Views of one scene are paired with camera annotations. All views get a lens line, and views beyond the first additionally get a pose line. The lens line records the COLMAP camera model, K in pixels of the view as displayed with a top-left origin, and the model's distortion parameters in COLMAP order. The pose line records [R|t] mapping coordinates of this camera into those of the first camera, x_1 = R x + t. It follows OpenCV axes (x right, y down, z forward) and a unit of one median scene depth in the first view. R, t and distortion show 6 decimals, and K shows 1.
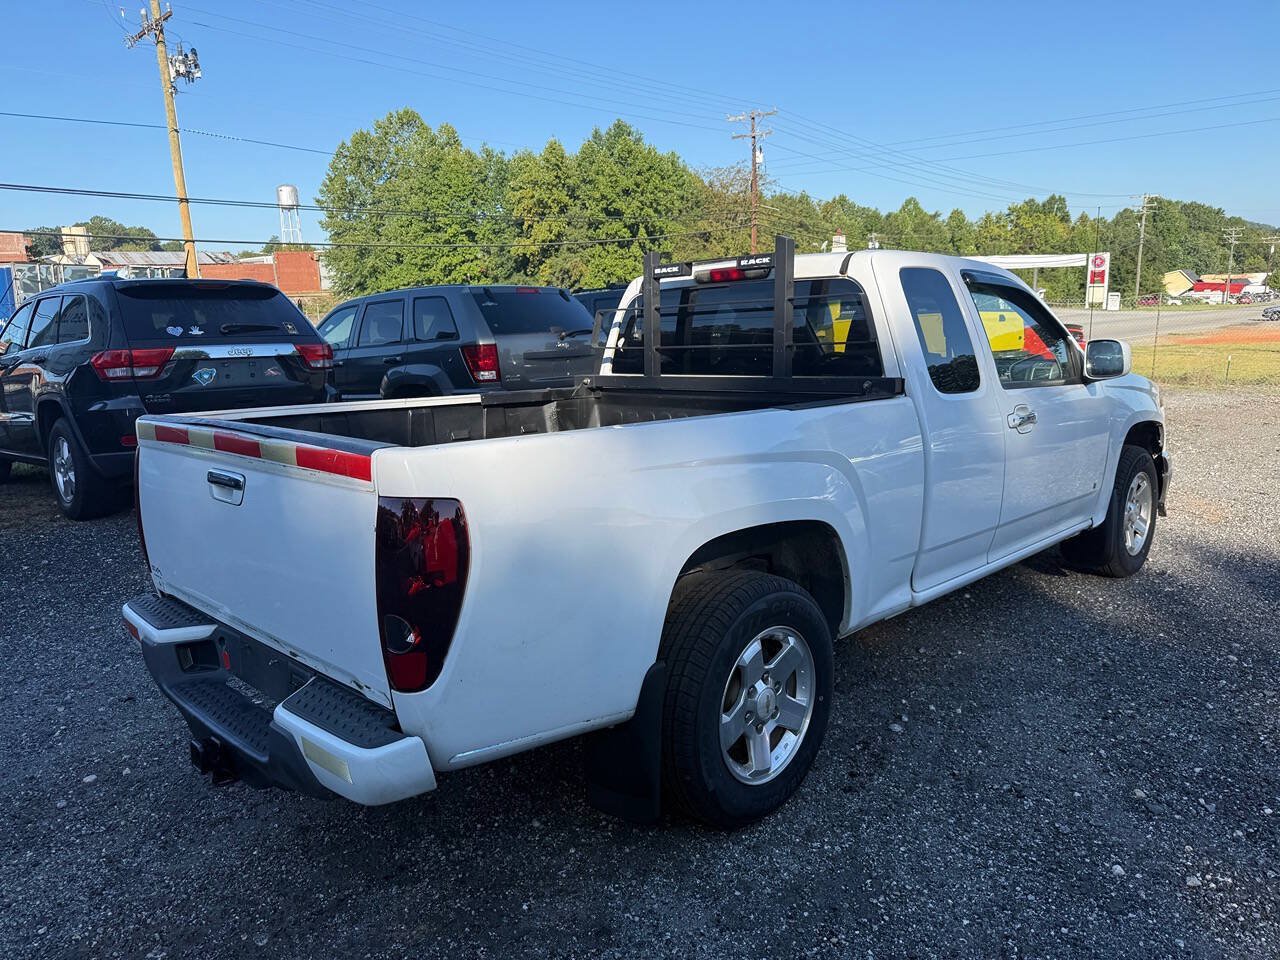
lens RADIAL K [[890.7, 0, 639.2], [0, 890.7, 489.5], [0, 0, 1]] dist [0.032464, -0.046835]
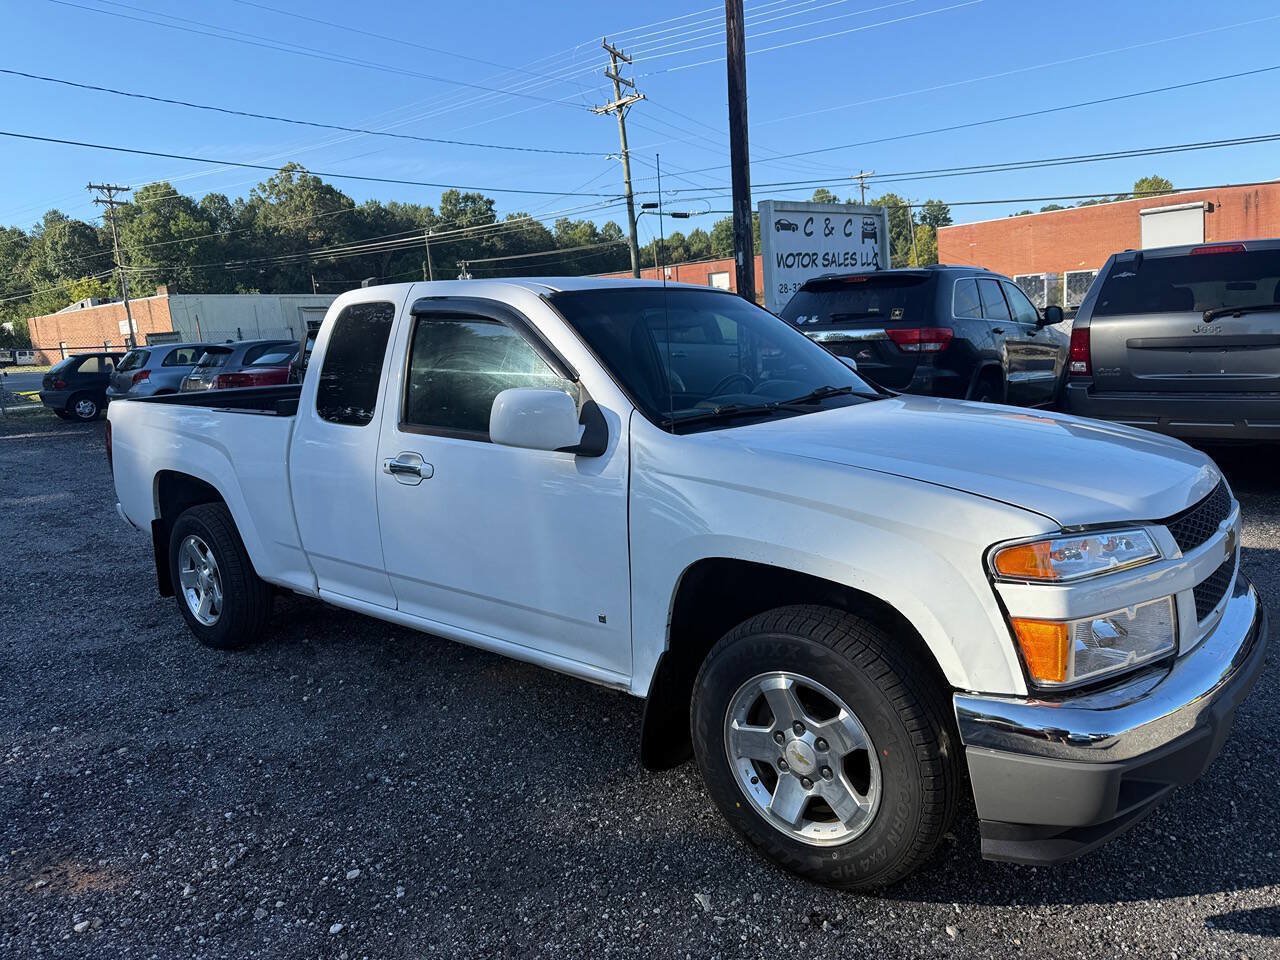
lens RADIAL K [[900.0, 0, 628.3], [0, 900.0, 491.3], [0, 0, 1]] dist [0.039439, -0.055003]
pose [[0.087321, 0.197354, -0.976436, 1.081104], [-0.133453, 0.973662, 0.184859, -0.204182], [0.987201, 0.114166, 0.111359, 0.920360]]
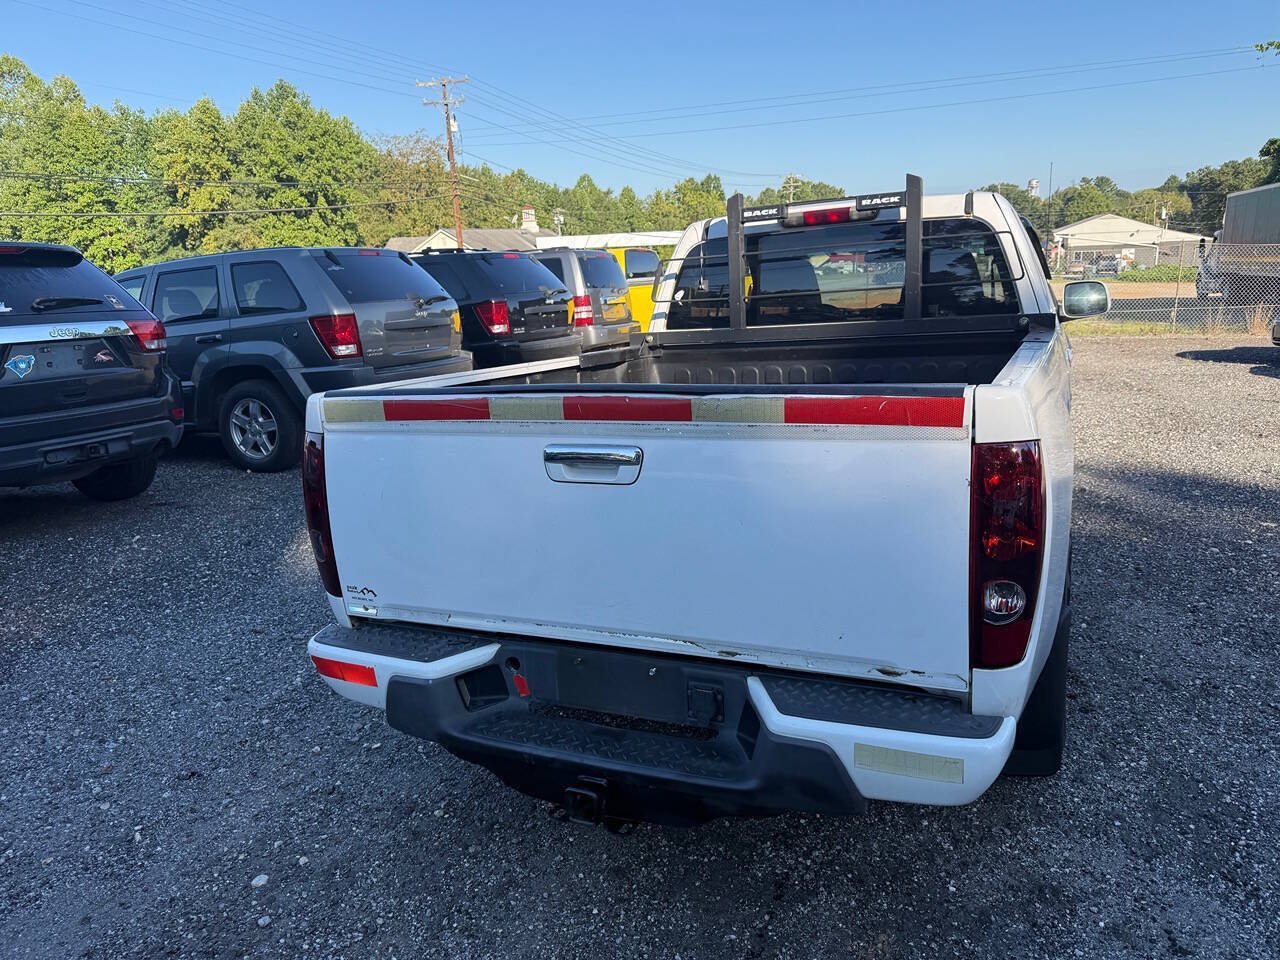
lens RADIAL K [[890.7, 0, 645.3], [0, 890.7, 480.6], [0, 0, 1]] dist [0.032464, -0.046835]
pose [[0.936420, -0.093103, 0.338304, -0.359682], [0.087351, 0.995656, 0.032224, -0.005065], [-0.339835, -0.000624, 0.940485, 0.123906]]
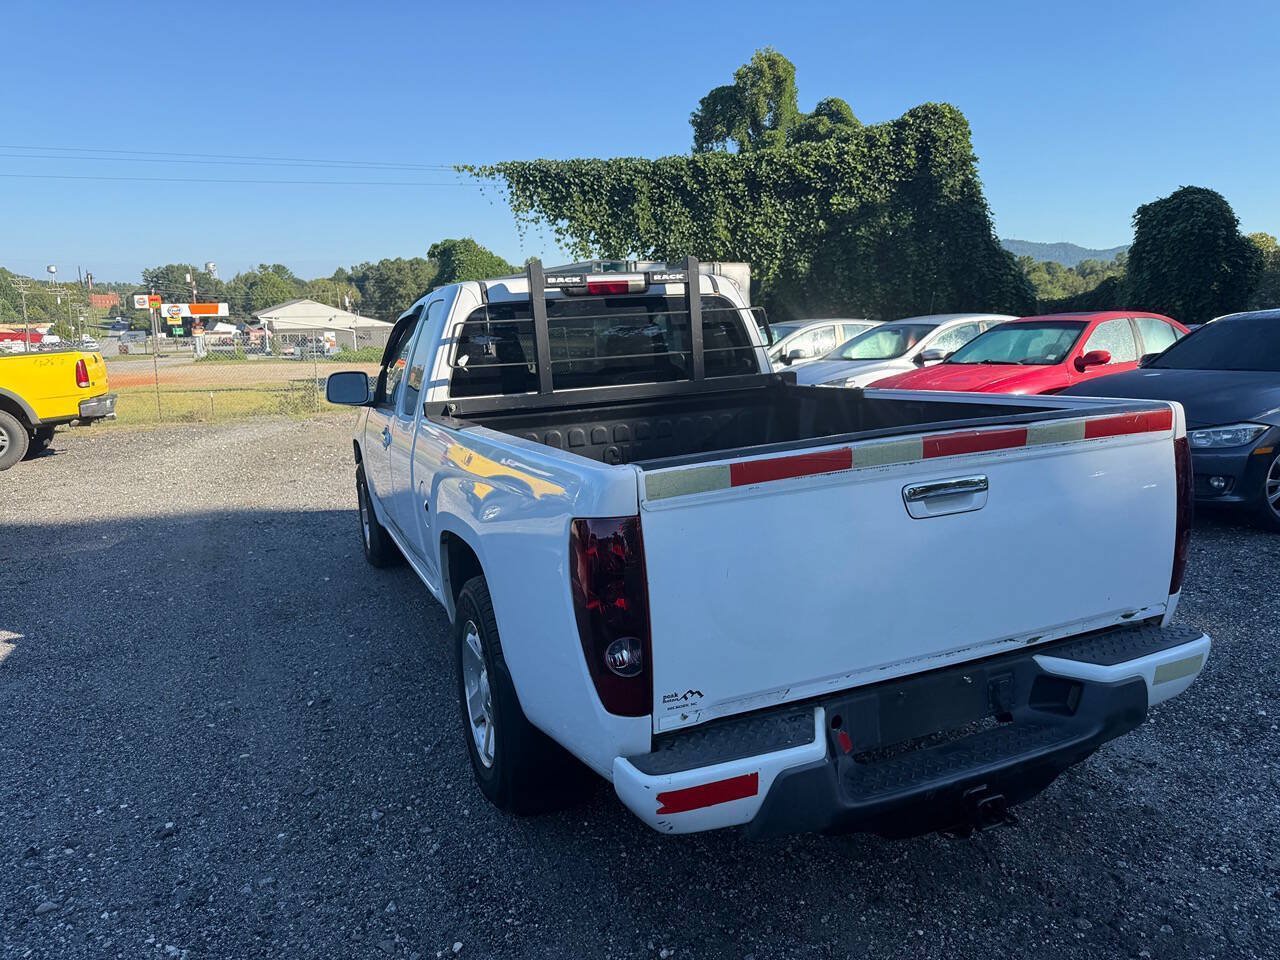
lens RADIAL K [[890.7, 0, 629.4], [0, 890.7, 504.6], [0, 0, 1]] dist [0.032464, -0.046835]
pose [[0.387447, -0.167432, 0.906560, -0.711260], [0.202344, 0.974835, 0.093563, -0.071999], [-0.899412, 0.147186, 0.411576, 0.481785]]
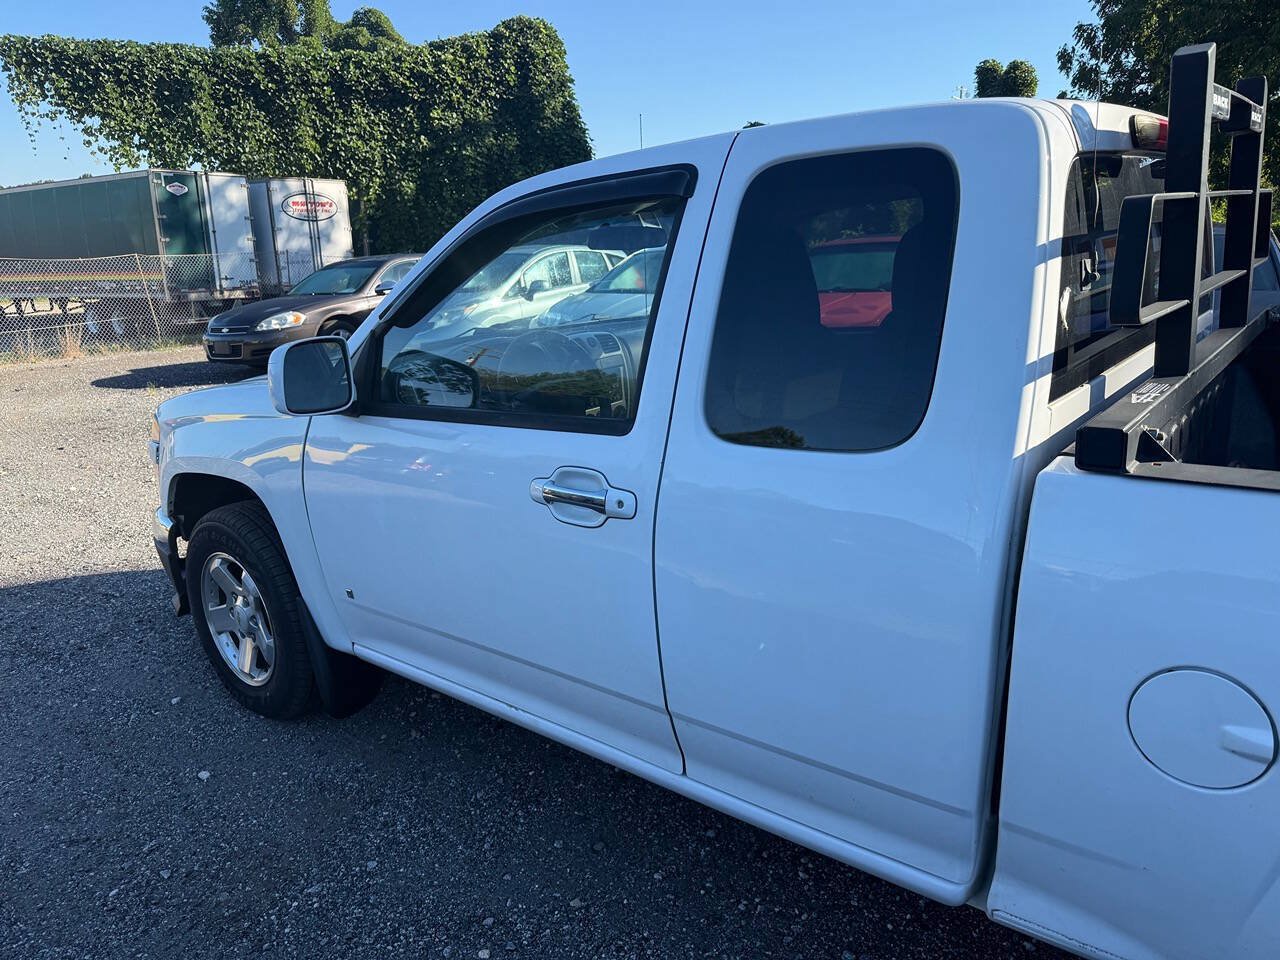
lens RADIAL K [[890.7, 0, 634.1], [0, 890.7, 479.1], [0, 0, 1]] dist [0.032464, -0.046835]
pose [[-0.103037, -0.229189, 0.967913, -0.299377], [0.232398, 0.940613, 0.247464, -0.205716], [-0.967148, 0.250439, -0.043655, 1.092467]]
